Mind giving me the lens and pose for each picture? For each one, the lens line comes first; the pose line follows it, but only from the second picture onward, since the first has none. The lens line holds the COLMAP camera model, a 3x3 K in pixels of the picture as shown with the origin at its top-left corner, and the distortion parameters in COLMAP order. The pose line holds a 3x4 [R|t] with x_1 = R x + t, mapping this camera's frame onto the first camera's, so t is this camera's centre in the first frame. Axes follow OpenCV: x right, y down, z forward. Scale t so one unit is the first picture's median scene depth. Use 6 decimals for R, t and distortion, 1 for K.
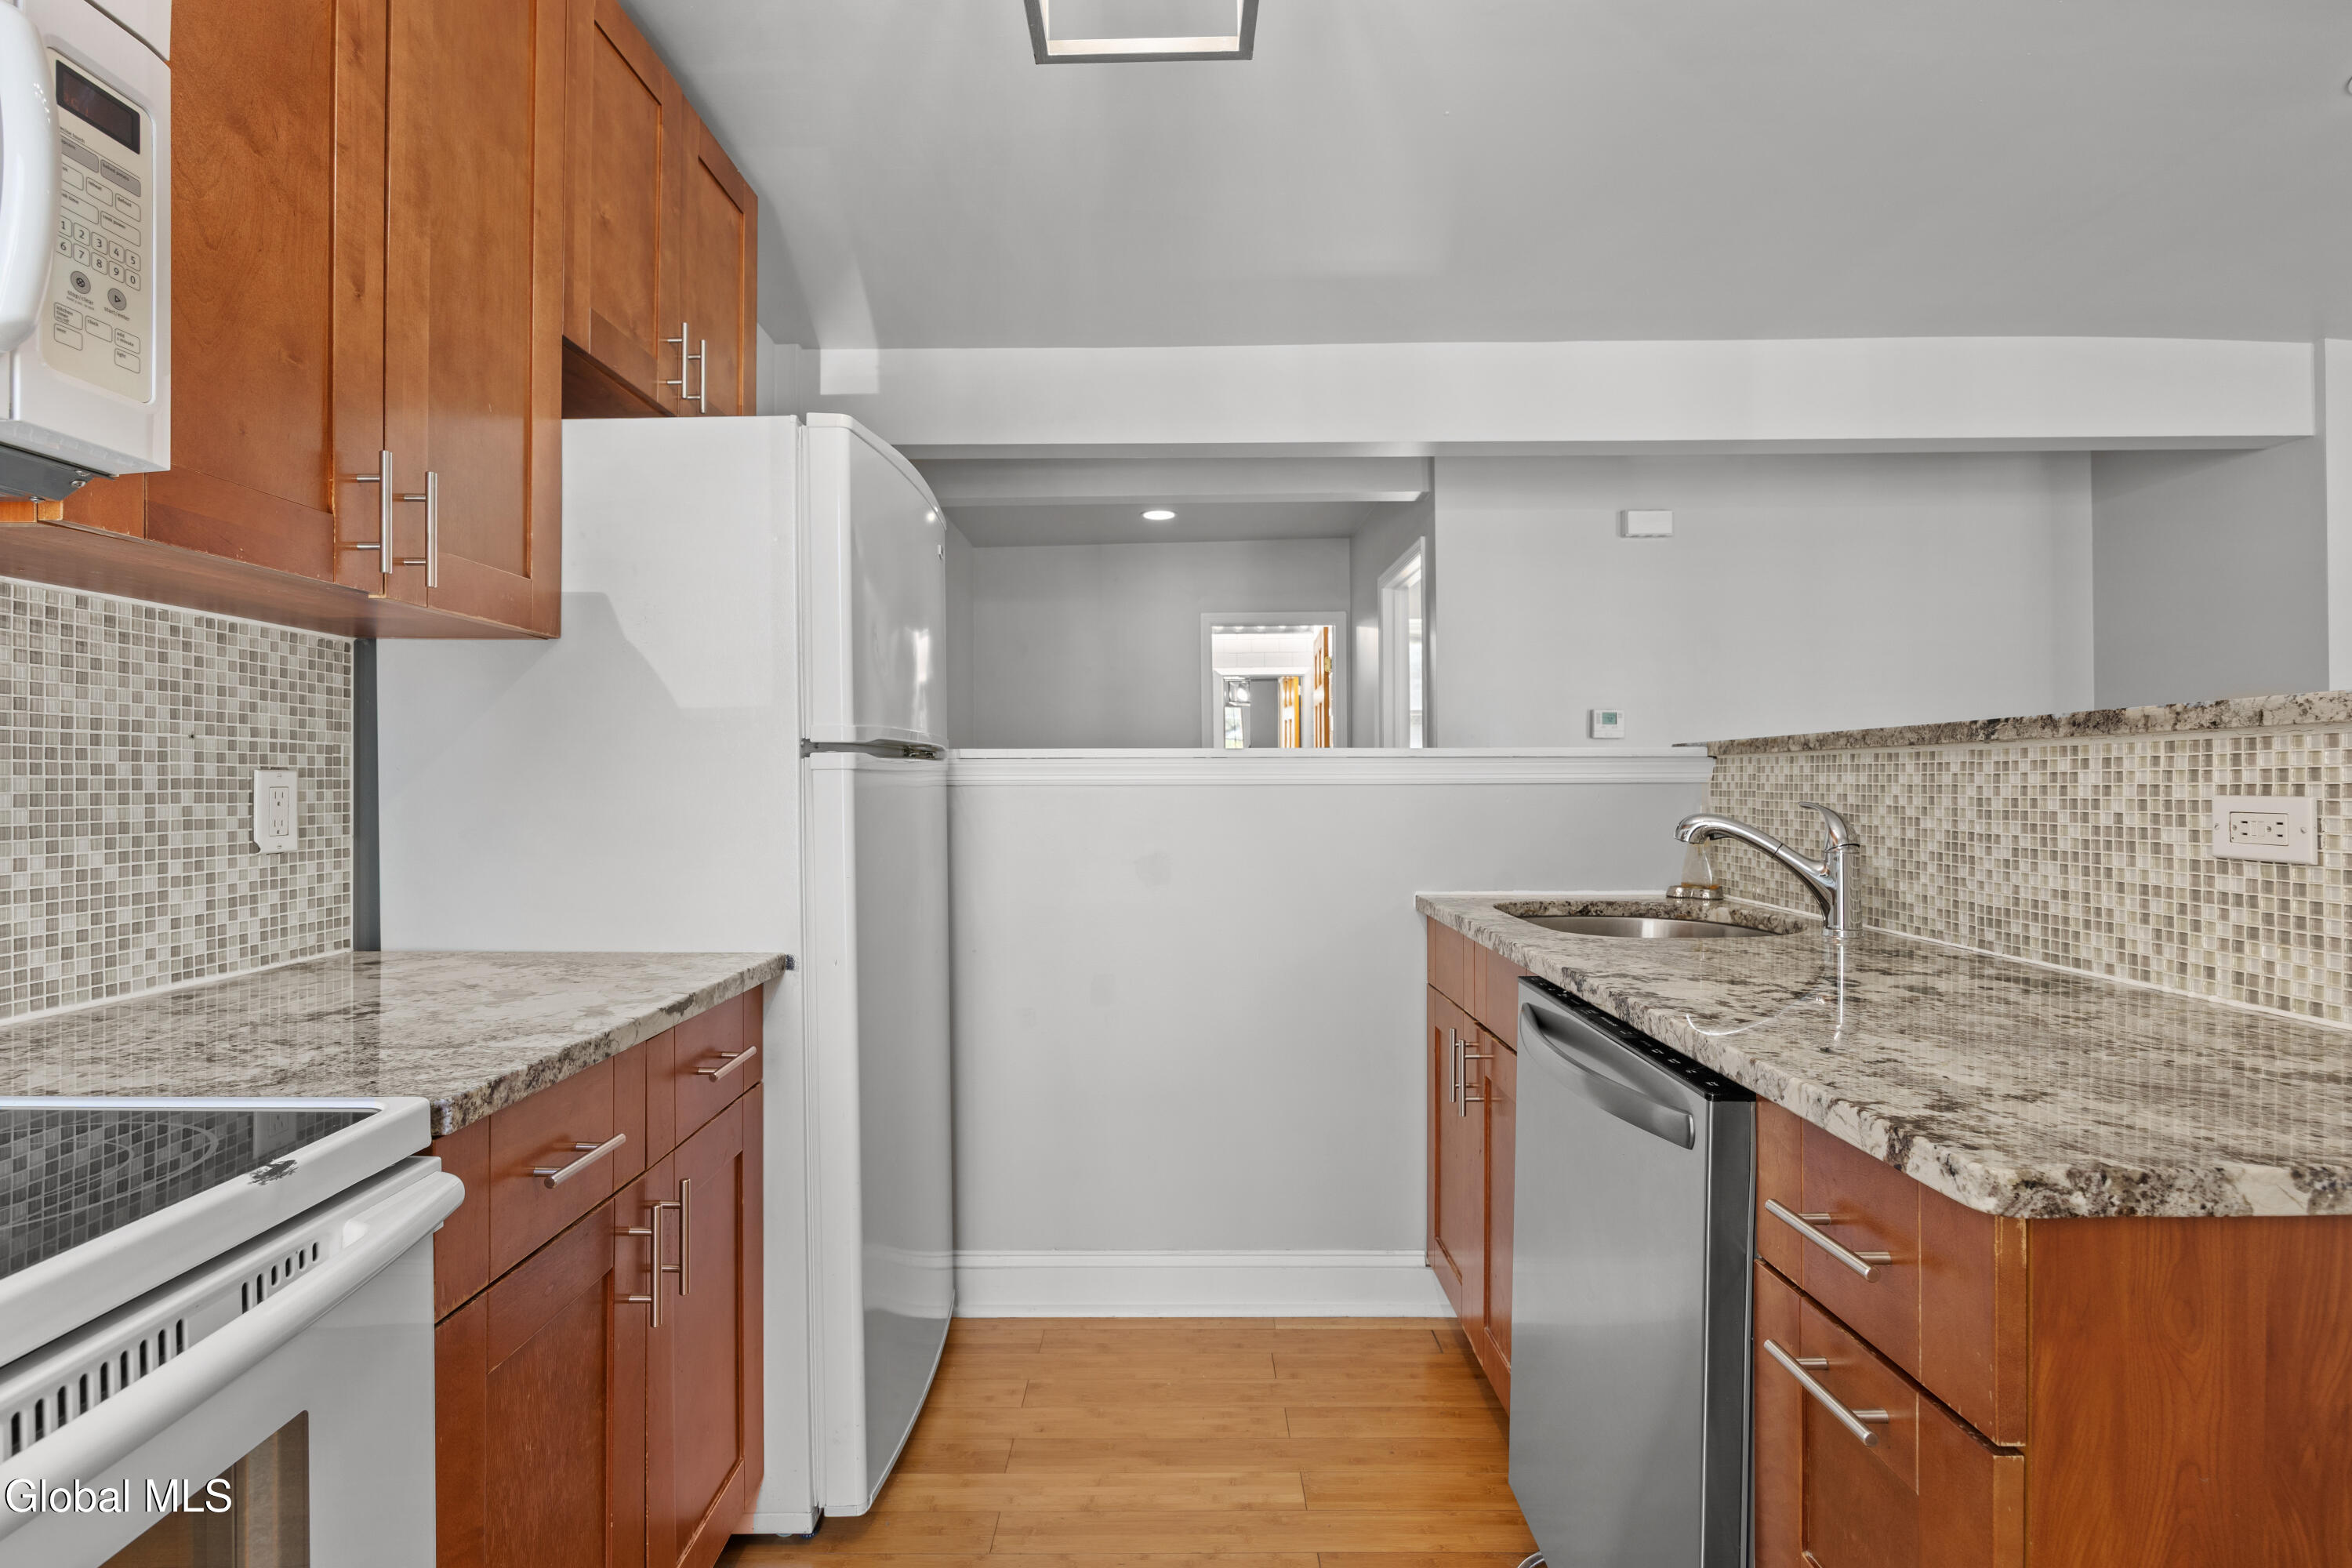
lens RADIAL K [[1126.1, 0, 1171.8], [0, 1126.1, 774.5], [0, 0, 1]] dist [-0.004590, -0.001047]
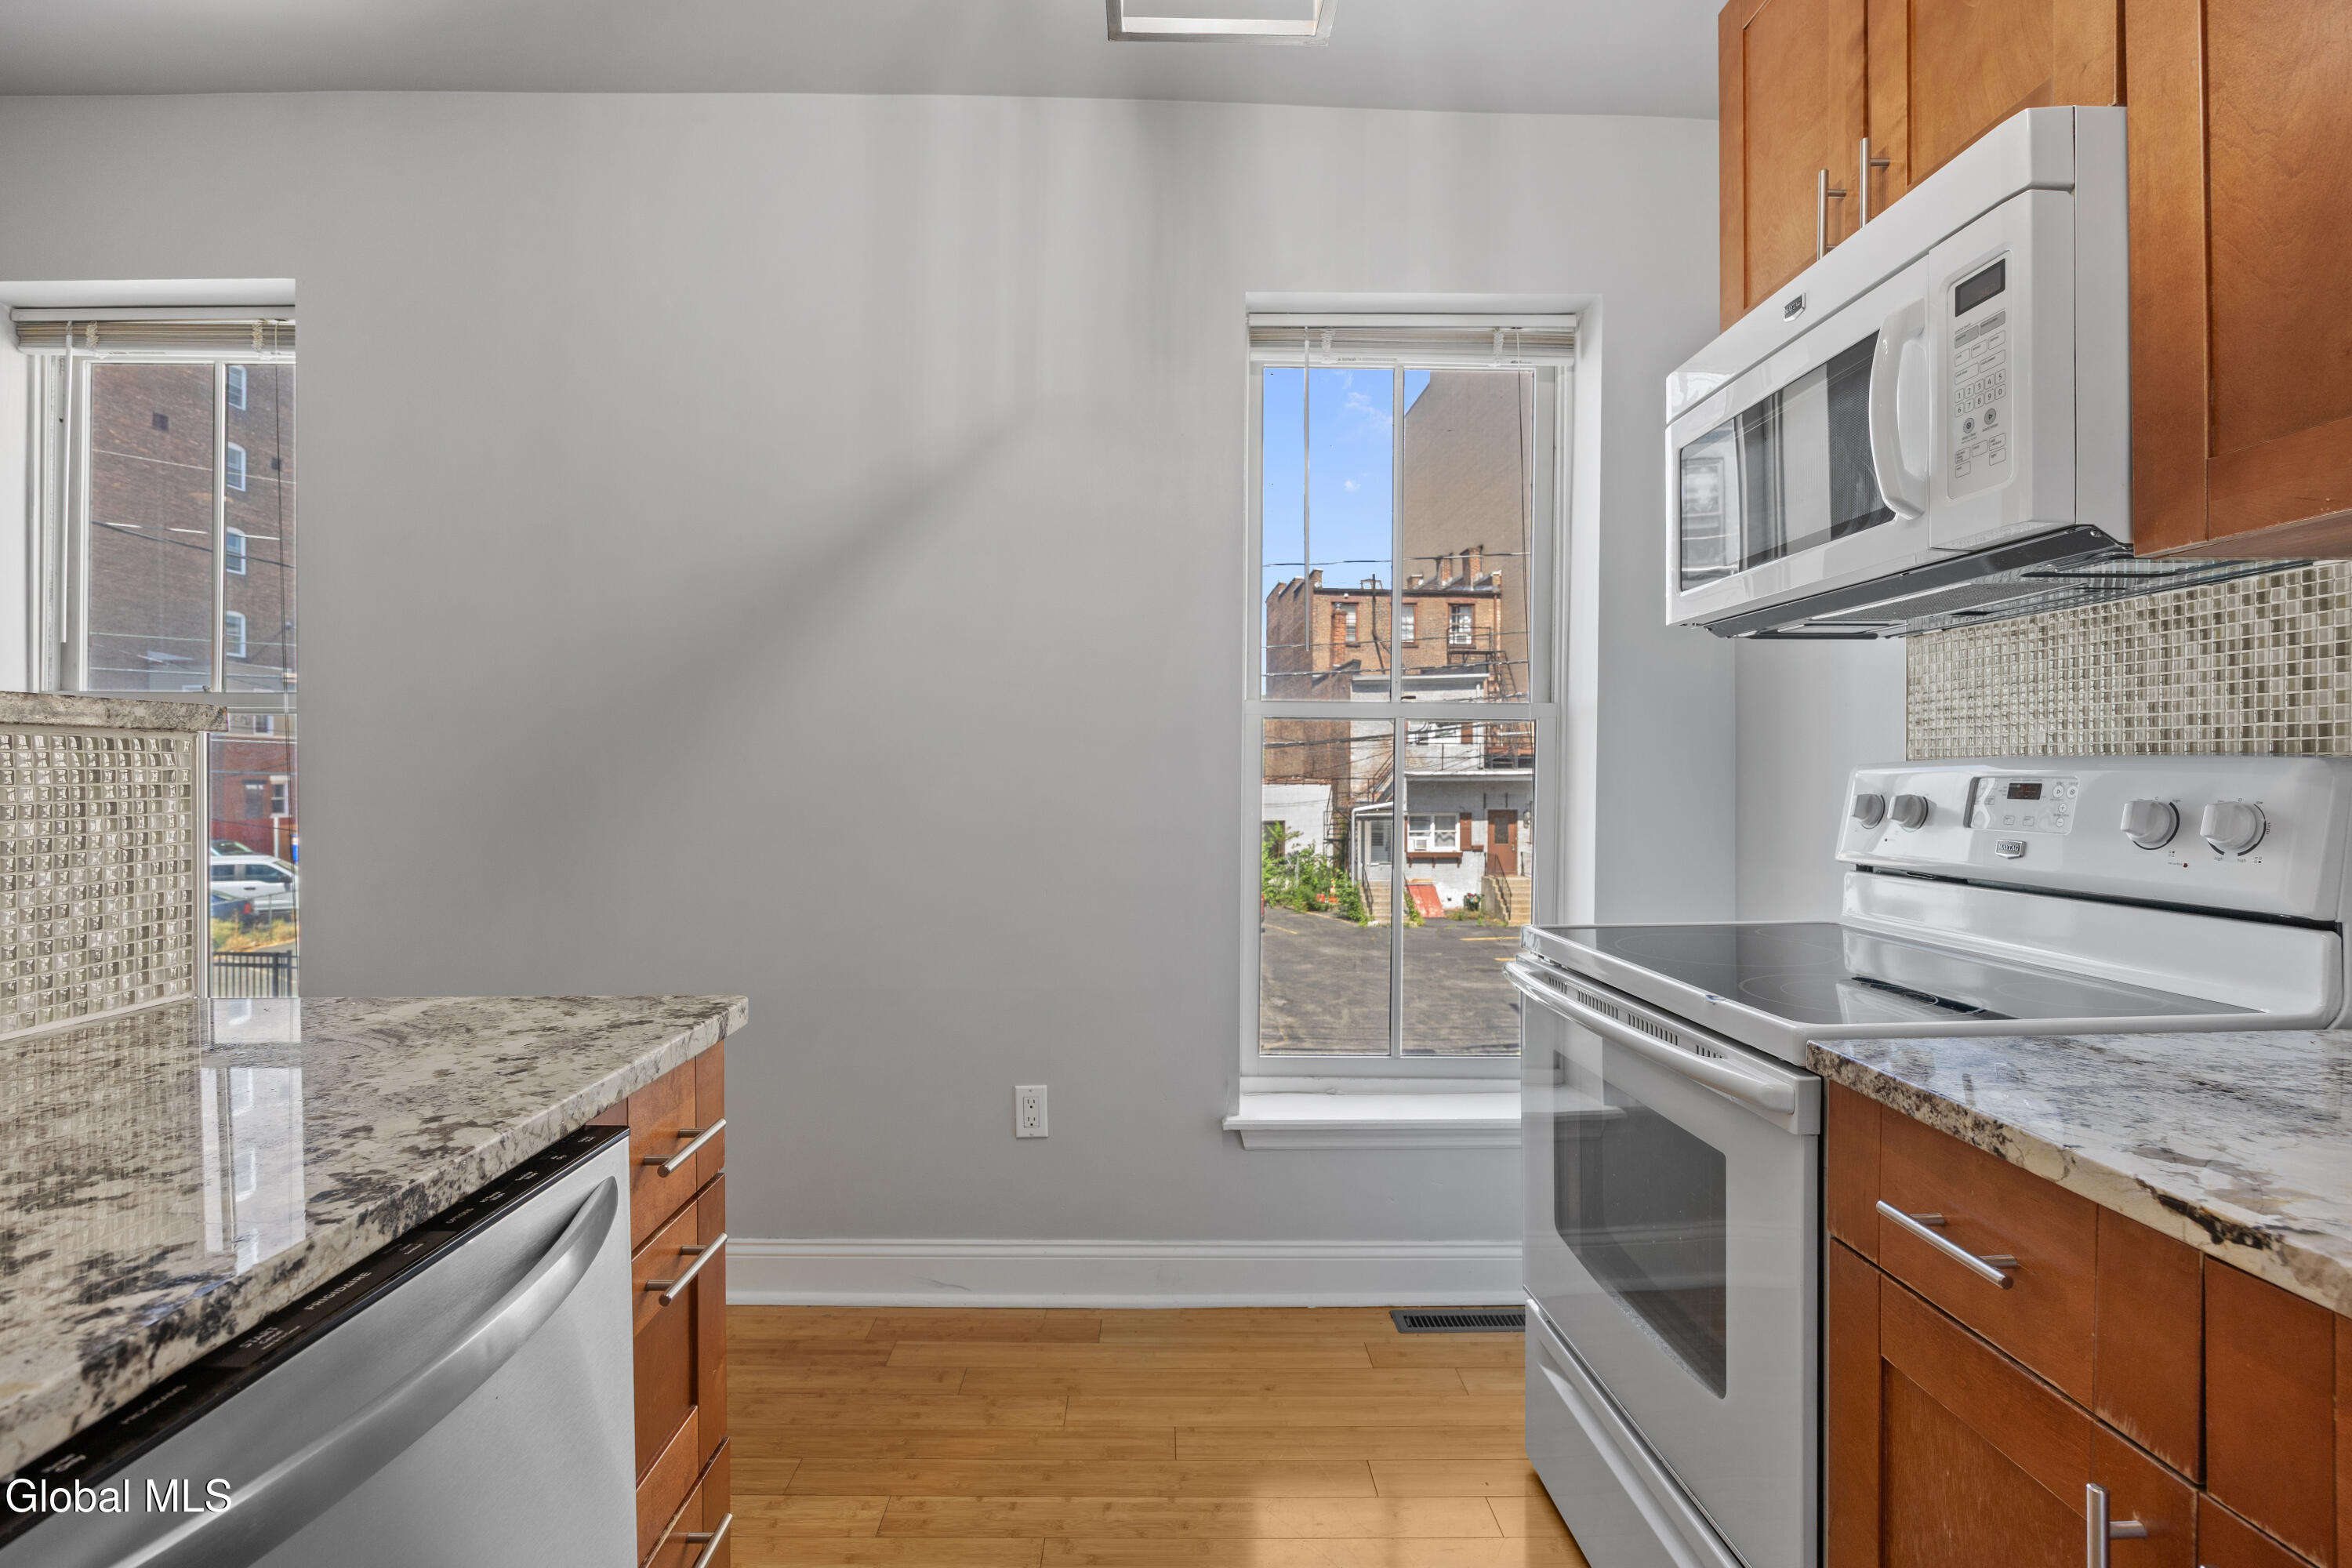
lens RADIAL K [[1126.1, 0, 1154.5], [0, 1126.1, 767.2], [0, 0, 1]] dist [-0.004590, -0.001047]
pose [[-0.999772, 0.000448, -0.021351, 0.079828], [0.000478, 0.999999, -0.001359, -0.002601], [0.021350, -0.001368, -0.999771, 2.075876]]
